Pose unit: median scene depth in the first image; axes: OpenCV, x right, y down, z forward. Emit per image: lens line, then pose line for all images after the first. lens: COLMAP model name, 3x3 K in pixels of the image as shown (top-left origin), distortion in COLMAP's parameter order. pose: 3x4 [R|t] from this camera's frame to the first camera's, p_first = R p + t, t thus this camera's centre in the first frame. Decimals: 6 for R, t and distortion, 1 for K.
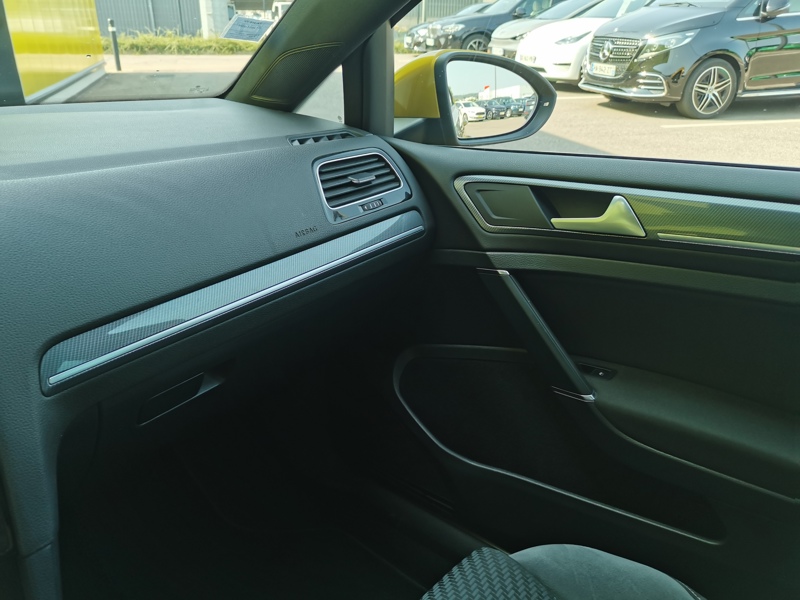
lens RADIAL K [[618.5, 0, 401.0], [0, 618.5, 318.4], [0, 0, 1]] dist [0.002779, -0.006619]
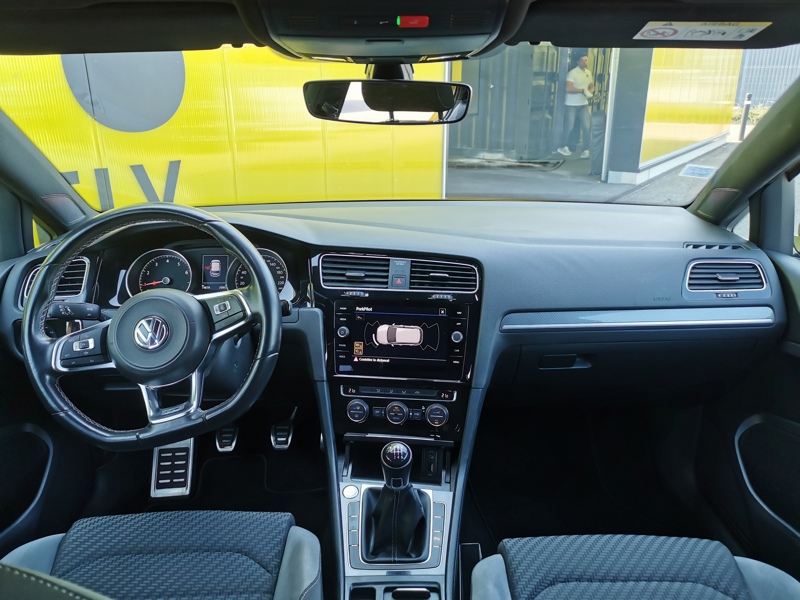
lens RADIAL K [[629.6, 0, 401.2], [0, 629.6, 311.7], [0, 0, 1]] dist [0.012615, -0.005453]
pose [[0.610585, 0.249977, -0.751464, 0.589983], [-0.321108, 0.945523, 0.053622, 0.023746], [0.723931, 0.208560, 0.657592, -0.529480]]
